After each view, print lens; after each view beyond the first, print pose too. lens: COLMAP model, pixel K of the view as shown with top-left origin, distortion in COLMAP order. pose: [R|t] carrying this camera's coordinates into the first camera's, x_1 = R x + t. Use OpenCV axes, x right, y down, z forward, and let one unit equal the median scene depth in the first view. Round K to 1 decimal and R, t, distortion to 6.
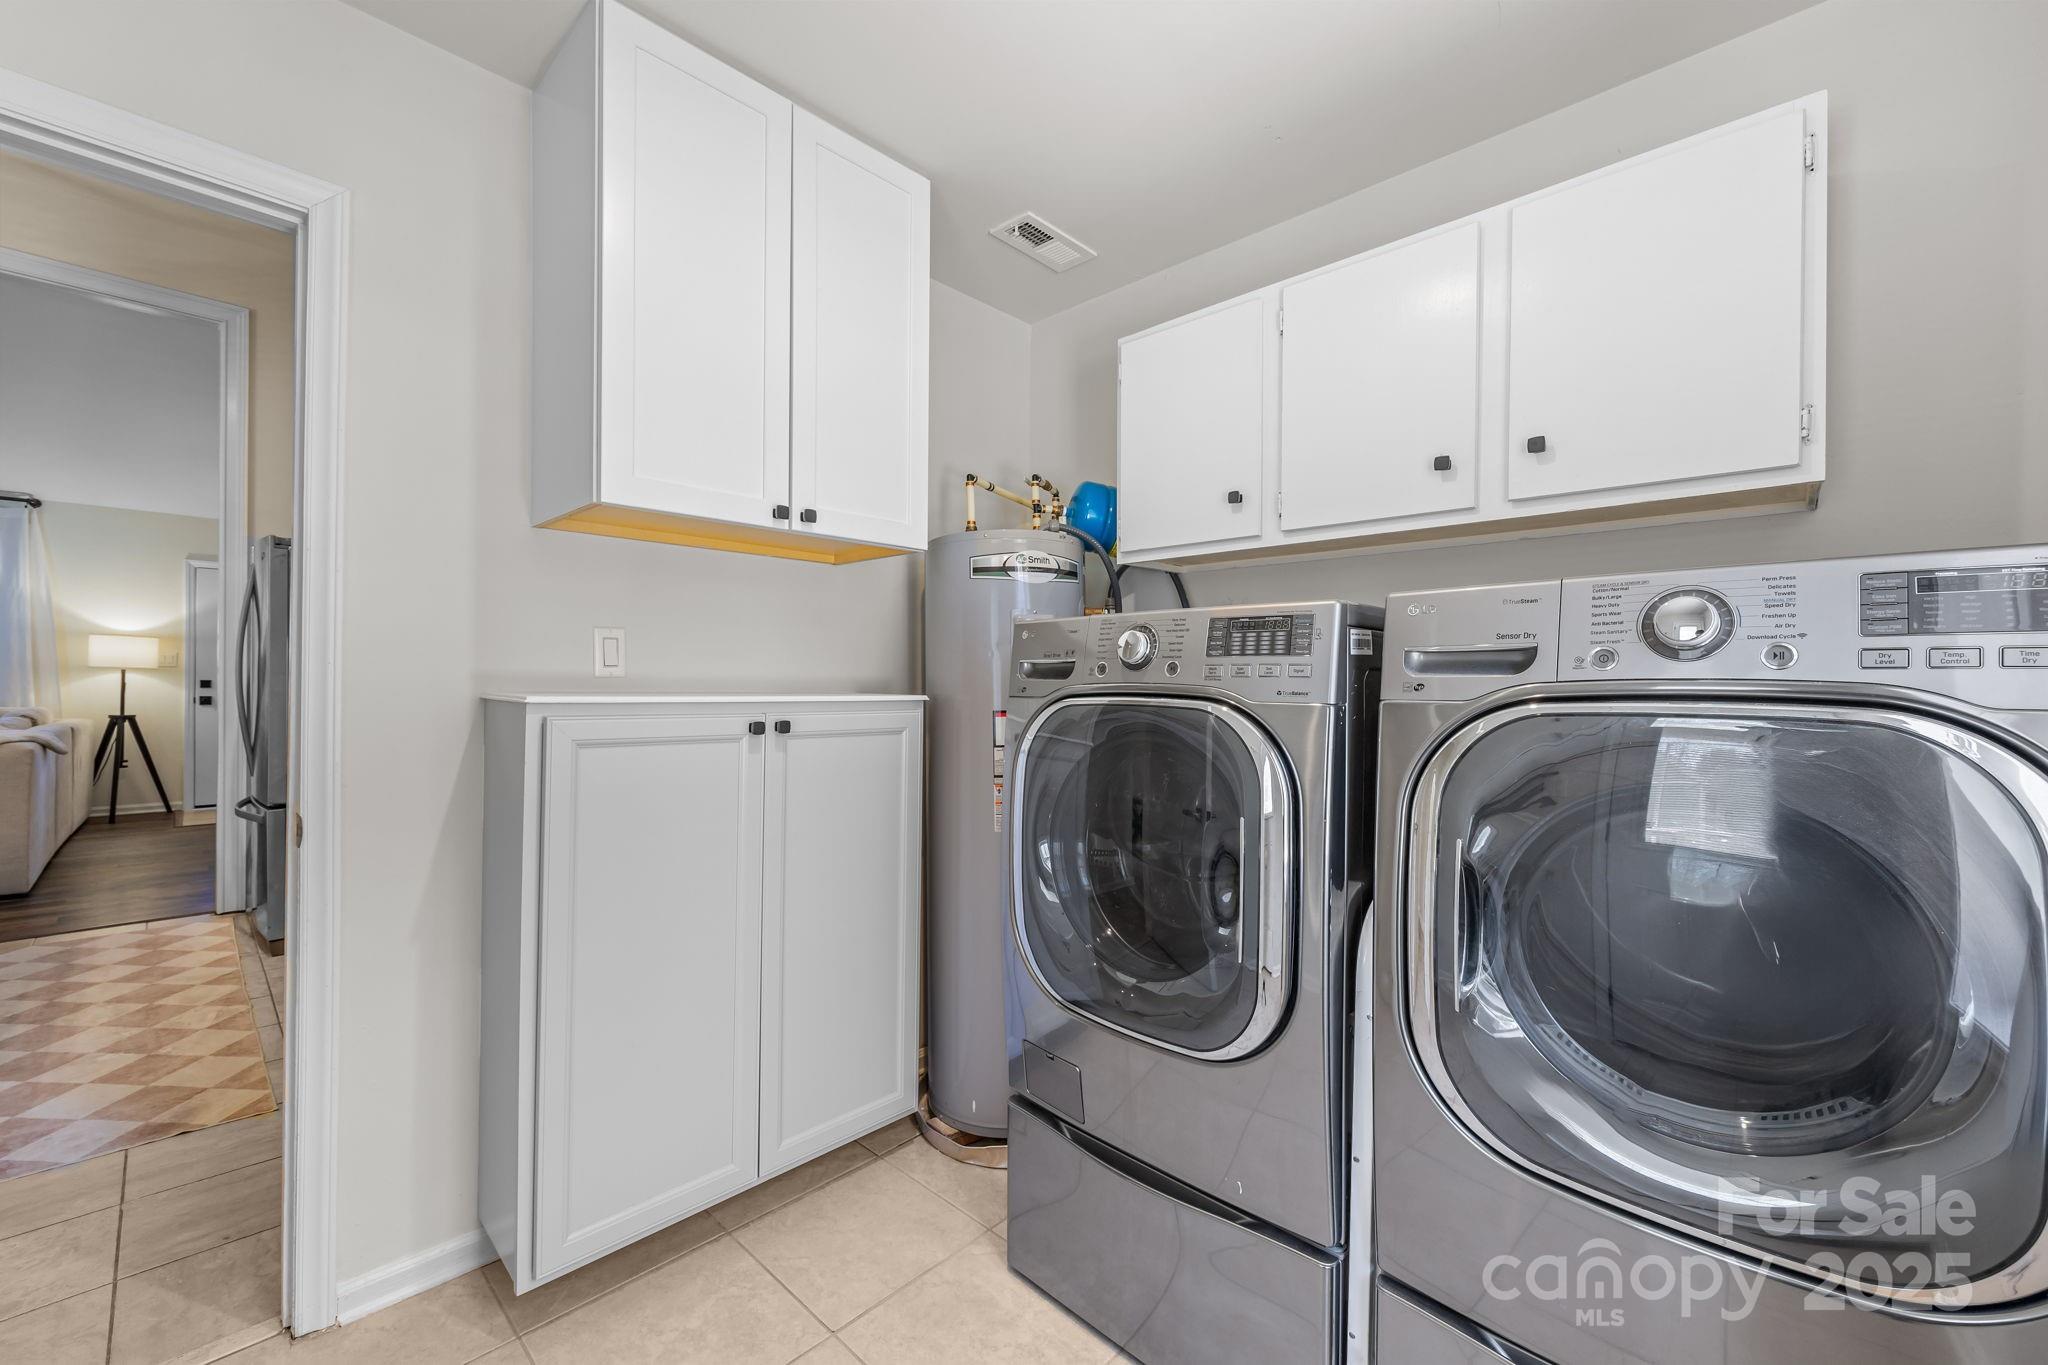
lens RADIAL K [[812.6, 0, 1019.4], [0, 812.6, 682.1], [0, 0, 1]] dist [0.000545, -0.000328]
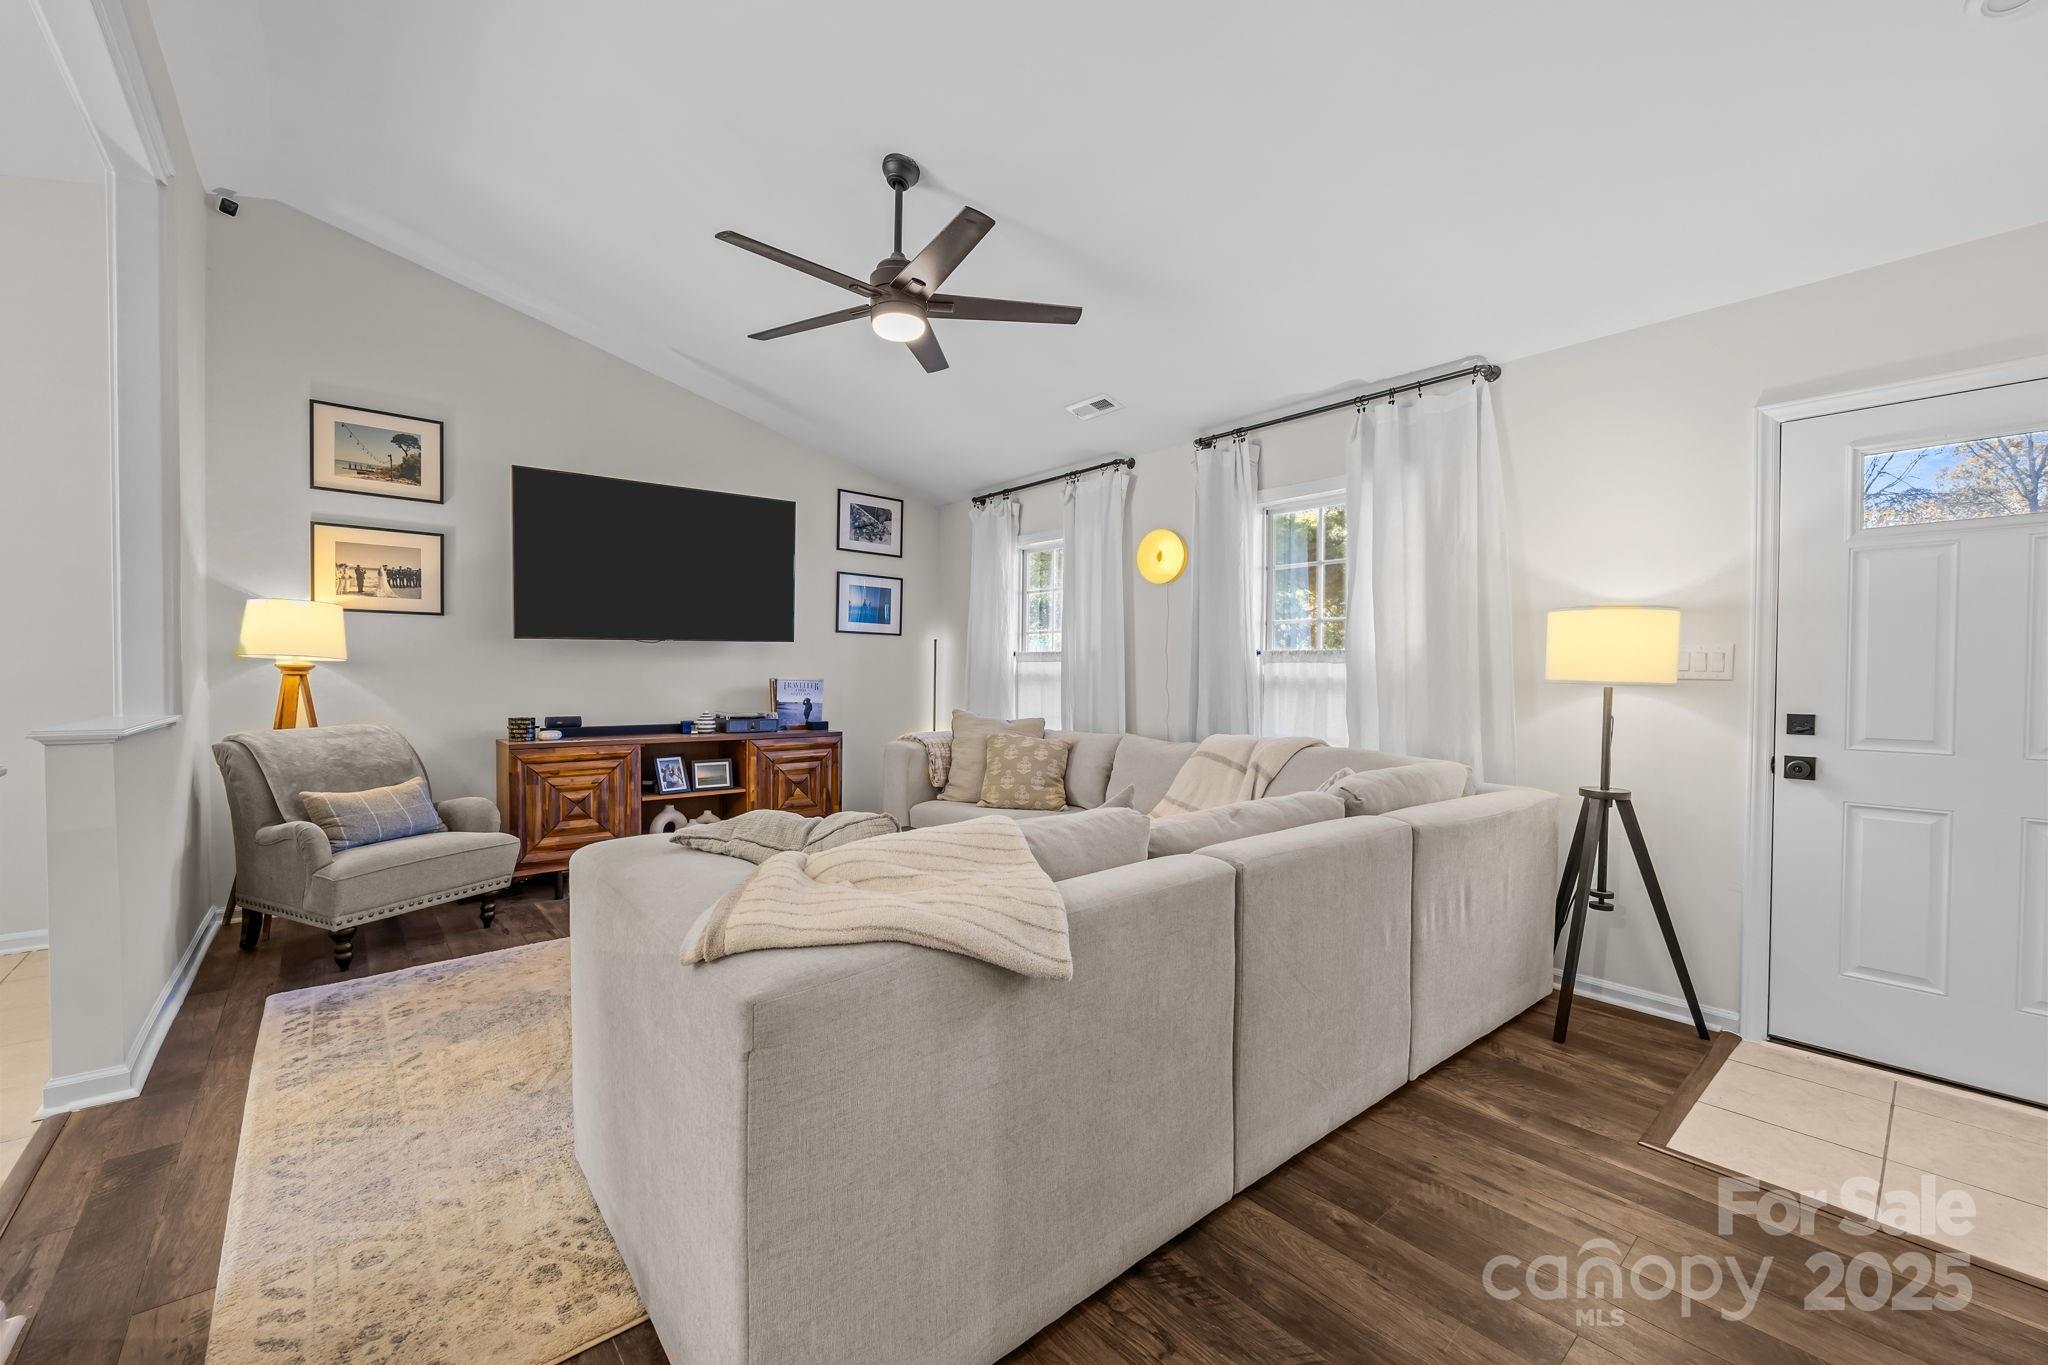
lens RADIAL K [[812.6, 0, 1019.4], [0, 812.6, 682.1], [0, 0, 1]] dist [0.000545, -0.000328]
pose [[-0.108161, 0.003554, -0.994127, -0.626957], [-0.004765, 0.999980, 0.004093, -0.018175], [0.994122, 0.005179, -0.108142, 0.726373]]
